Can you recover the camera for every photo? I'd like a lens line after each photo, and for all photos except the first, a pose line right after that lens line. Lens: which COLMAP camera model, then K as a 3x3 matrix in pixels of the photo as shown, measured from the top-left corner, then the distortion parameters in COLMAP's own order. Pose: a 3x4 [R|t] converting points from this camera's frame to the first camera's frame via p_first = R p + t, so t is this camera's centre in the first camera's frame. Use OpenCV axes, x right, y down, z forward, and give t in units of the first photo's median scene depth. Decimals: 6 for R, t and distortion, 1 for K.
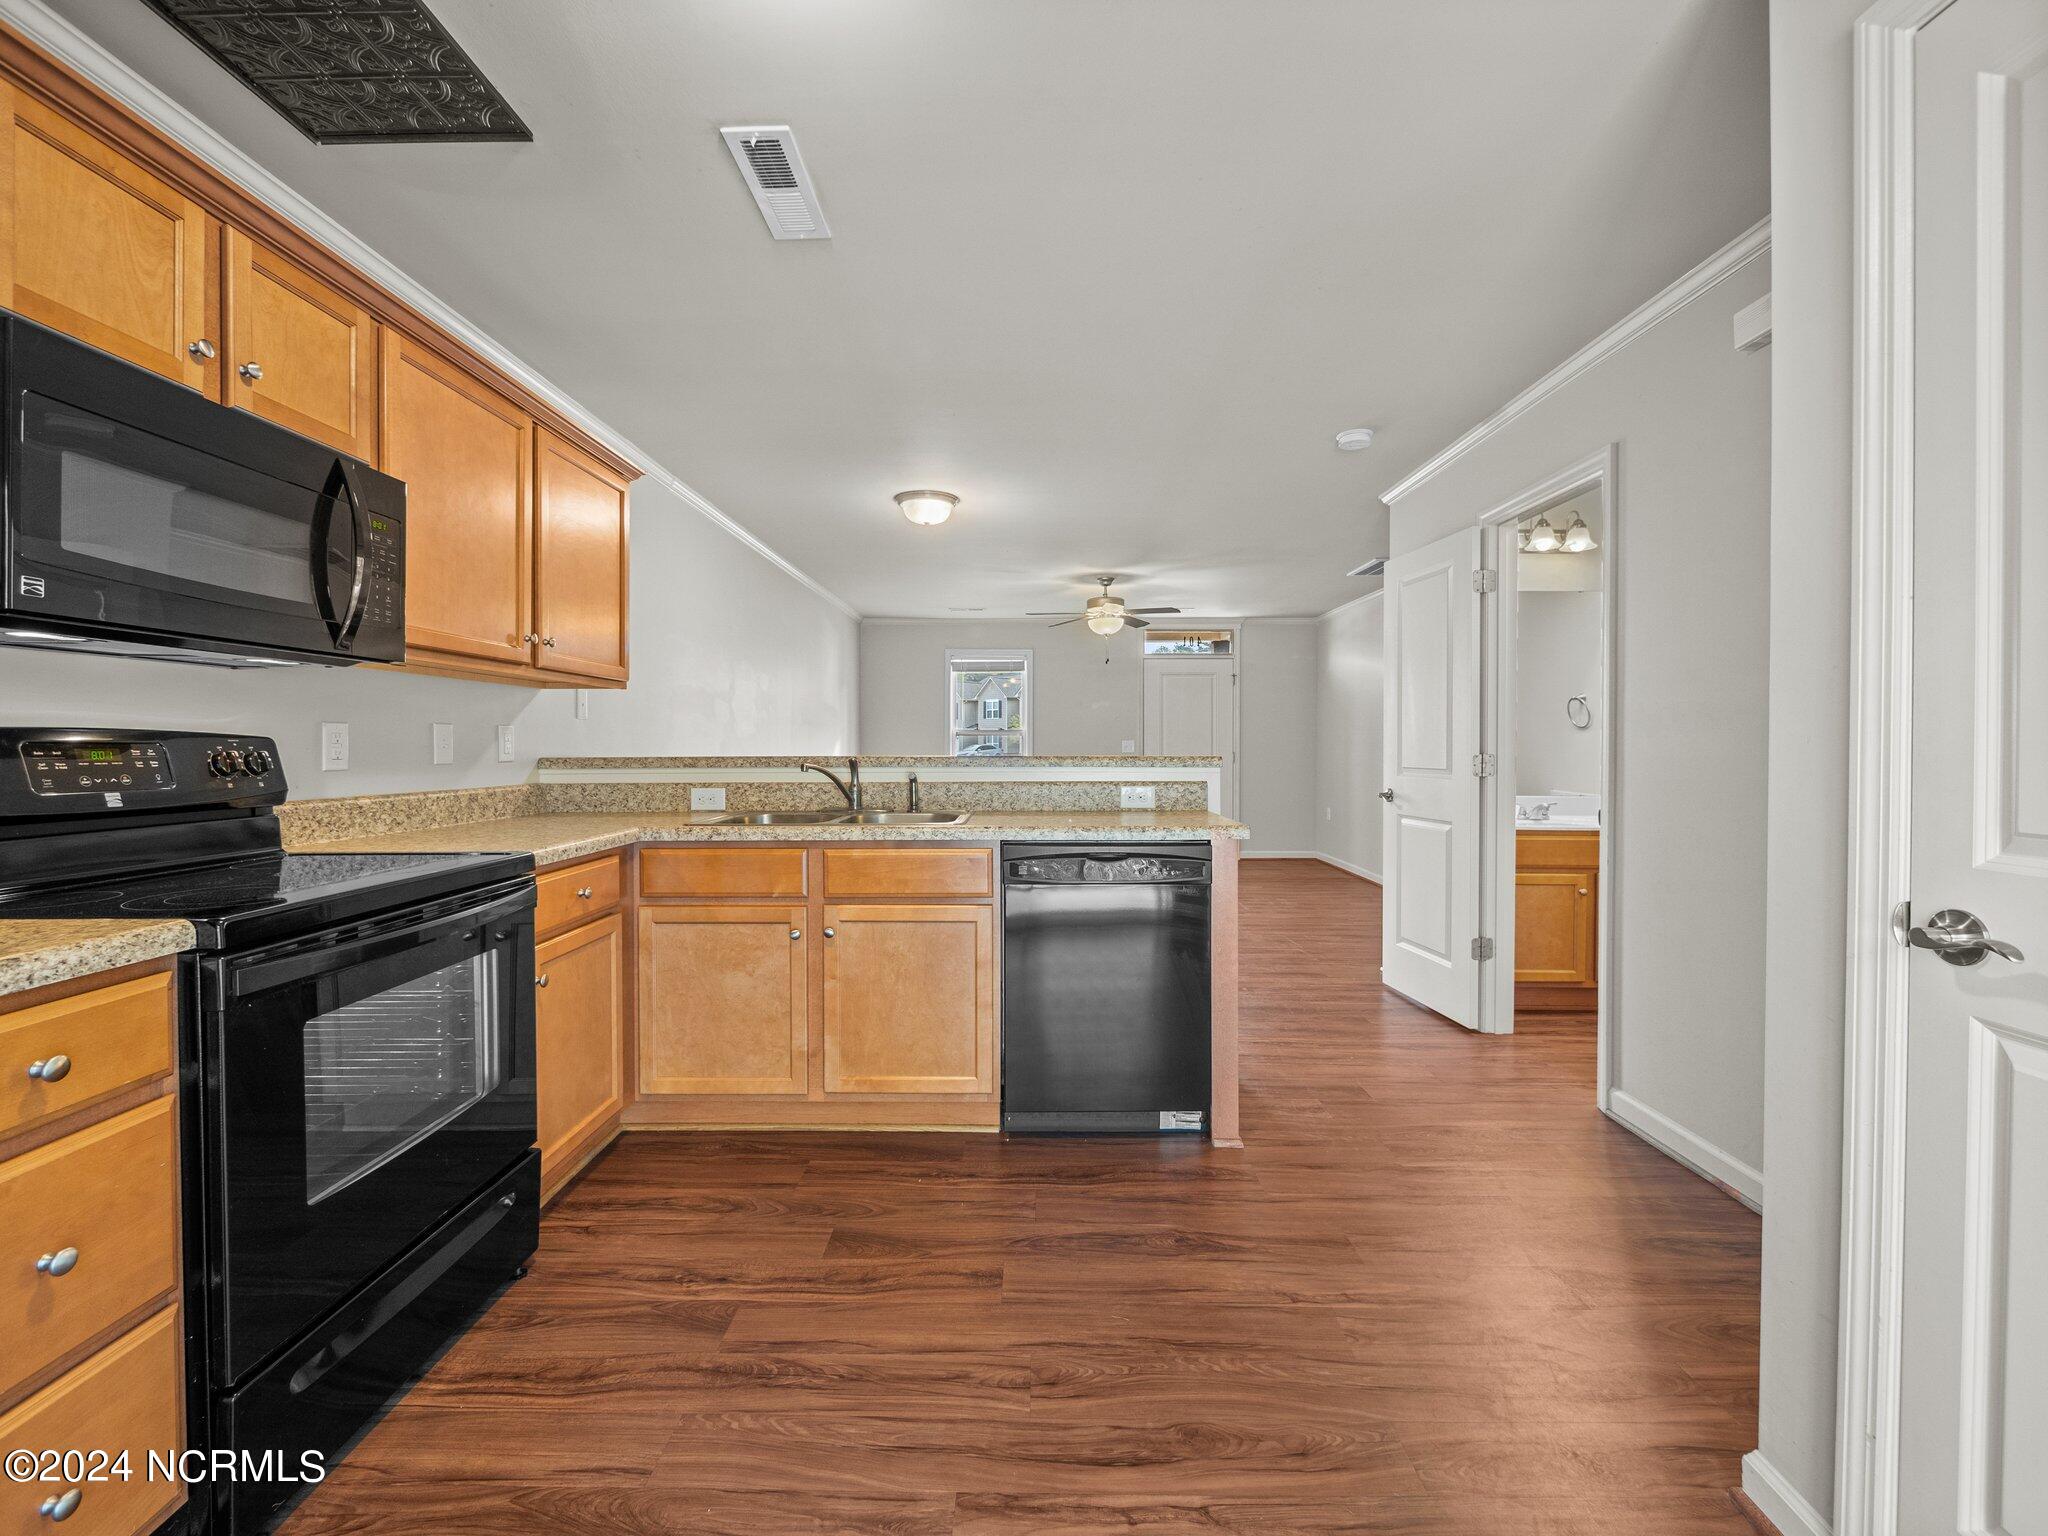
lens RADIAL K [[872.6, 0, 1013.0], [0, 872.6, 750.9], [0, 0, 1]] dist [-0.006075, 0.000287]
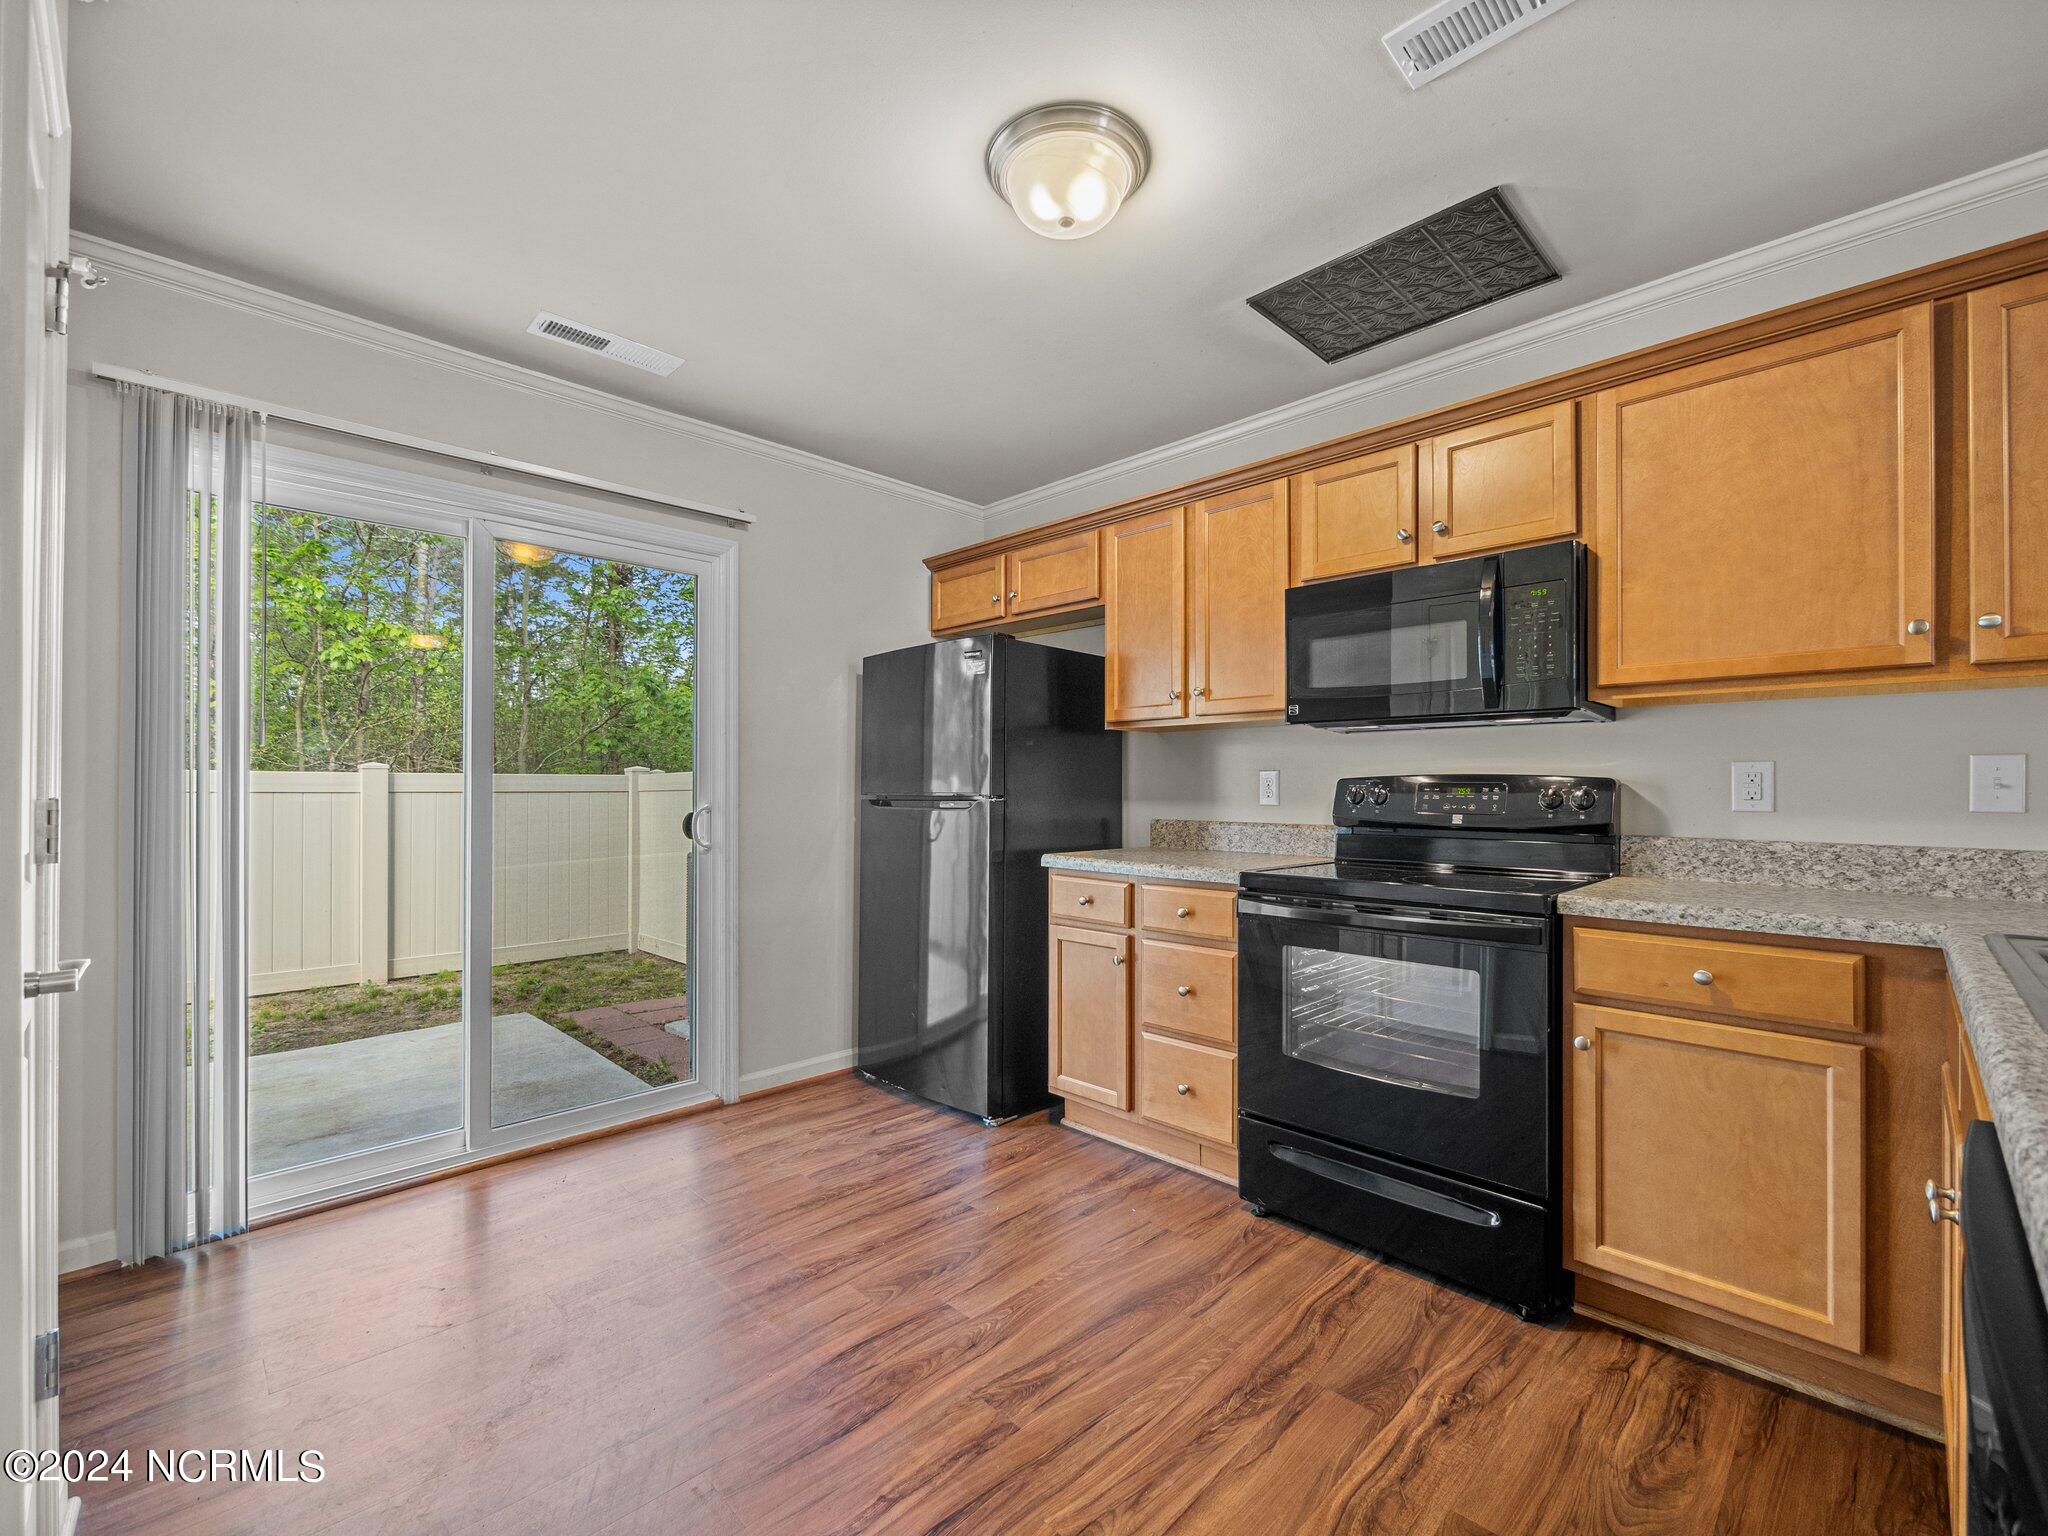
lens RADIAL K [[872.6, 0, 1030.9], [0, 872.6, 780.3], [0, 0, 1]] dist [-0.006075, 0.000287]
pose [[-0.690062, -0.014324, -0.723609, 0.519623], [-0.012420, 0.999891, -0.007950, 0.005924], [0.723644, 0.003501, -0.690165, 1.217034]]
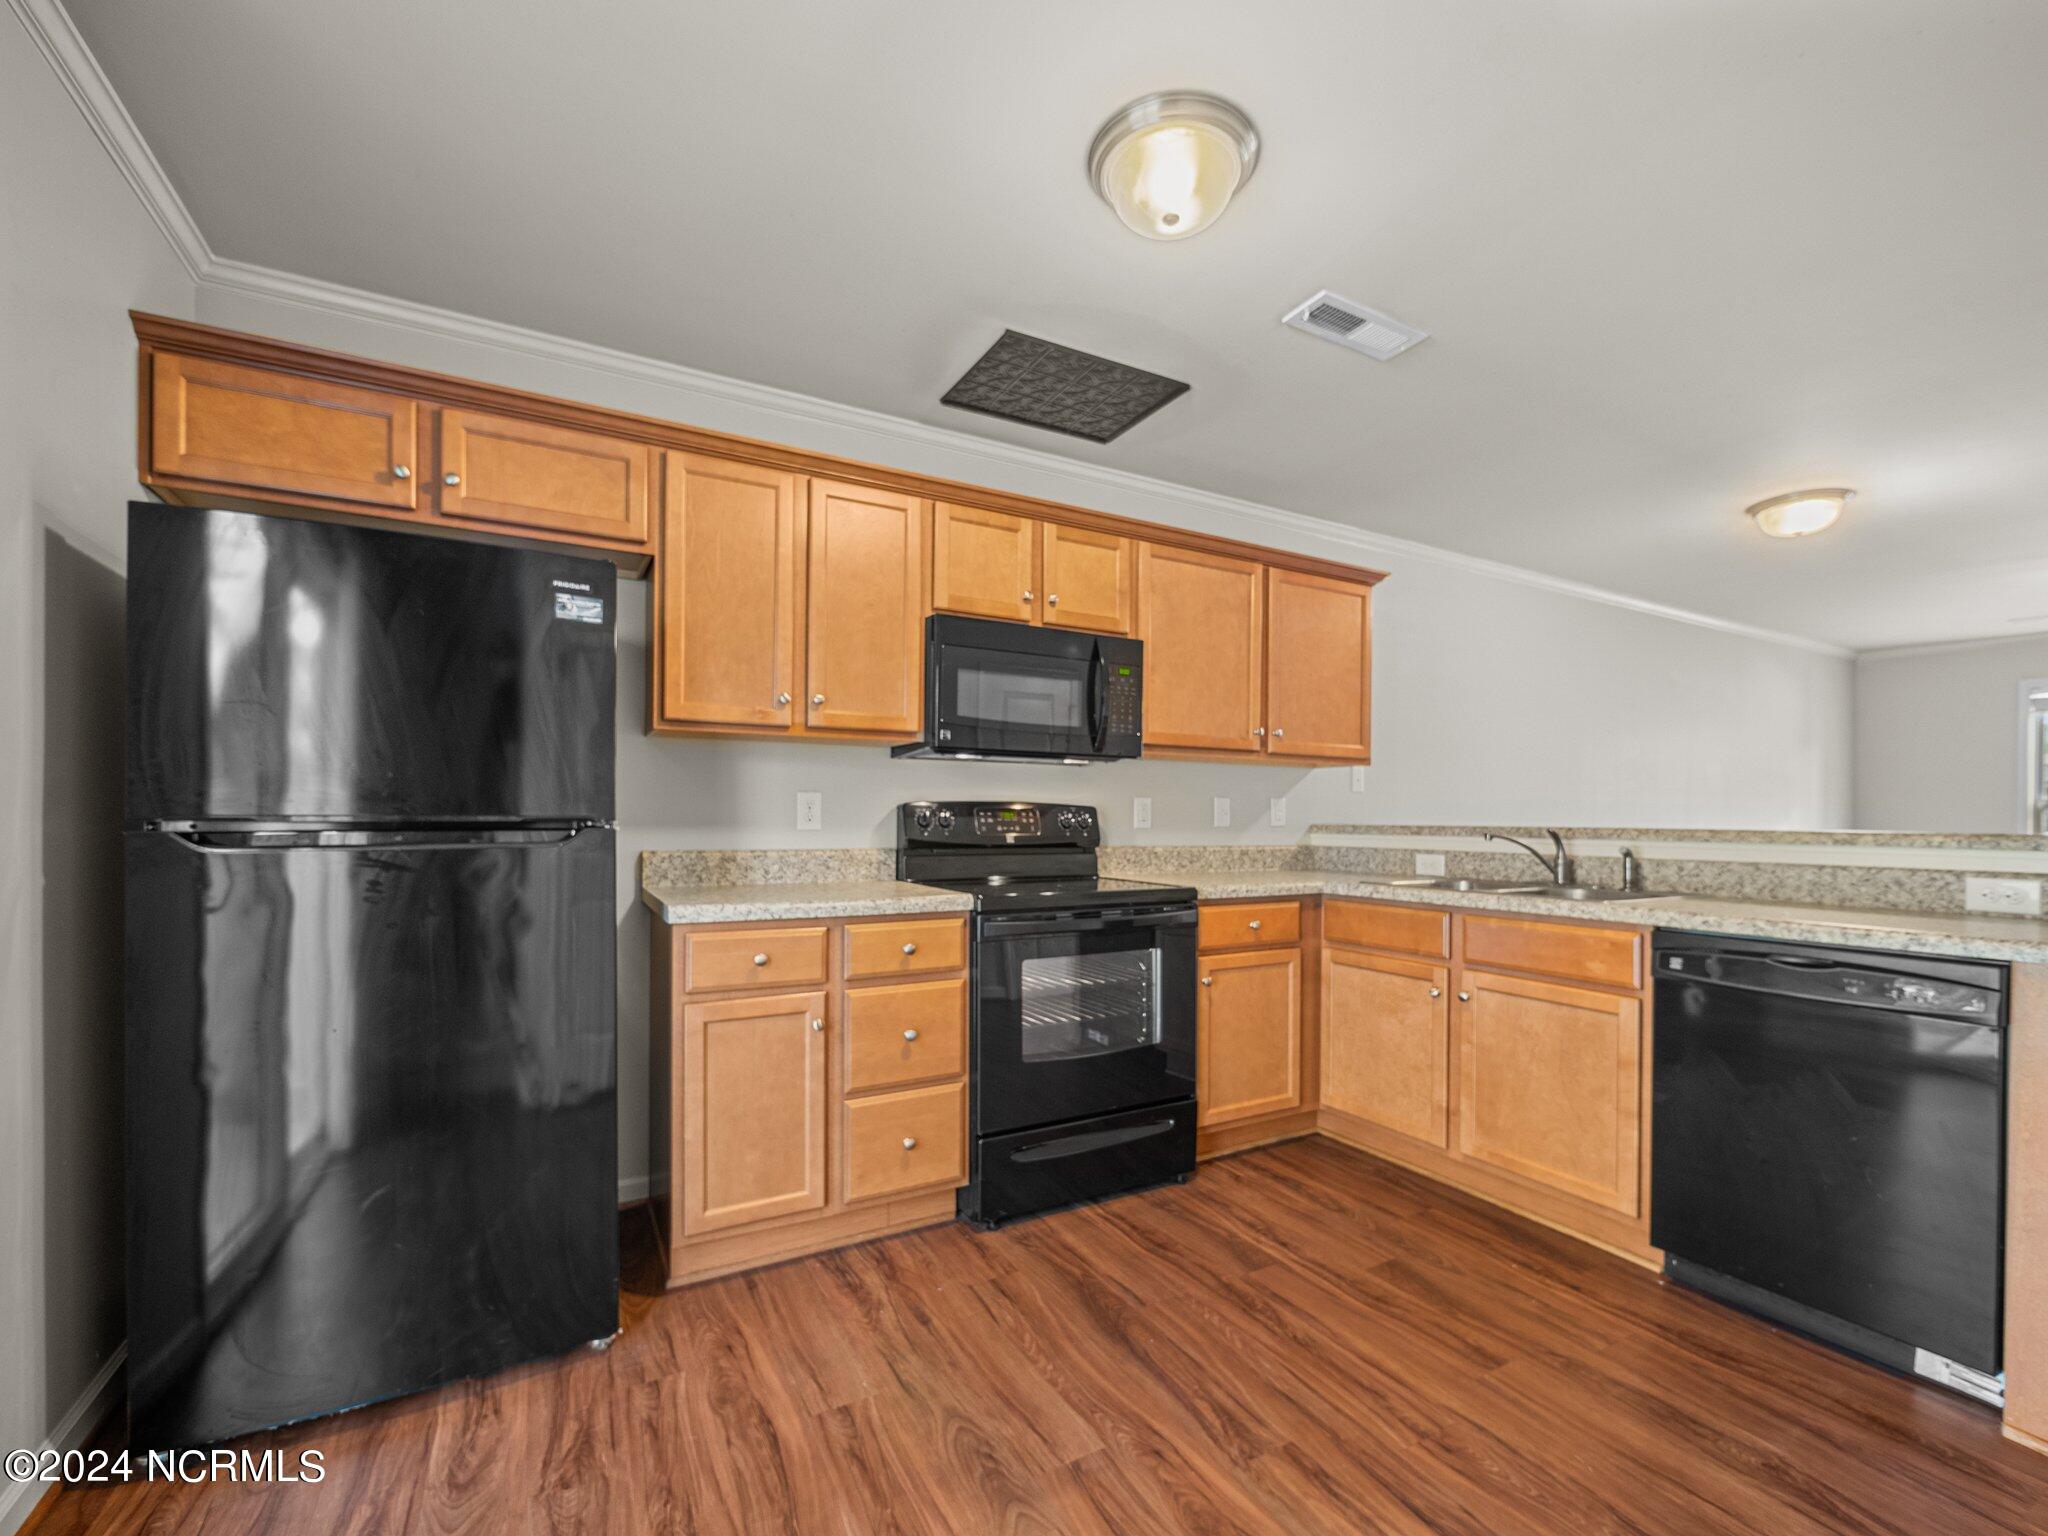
lens RADIAL K [[872.6, 0, 1040.7], [0, 872.6, 818.3], [0, 0, 1]] dist [-0.006075, 0.000287]
pose [[0.504417, 0.007332, -0.863429, 0.525414], [-0.014959, 0.999888, -0.000249, 0.008696], [0.863331, 0.013042, 0.504470, 0.067337]]
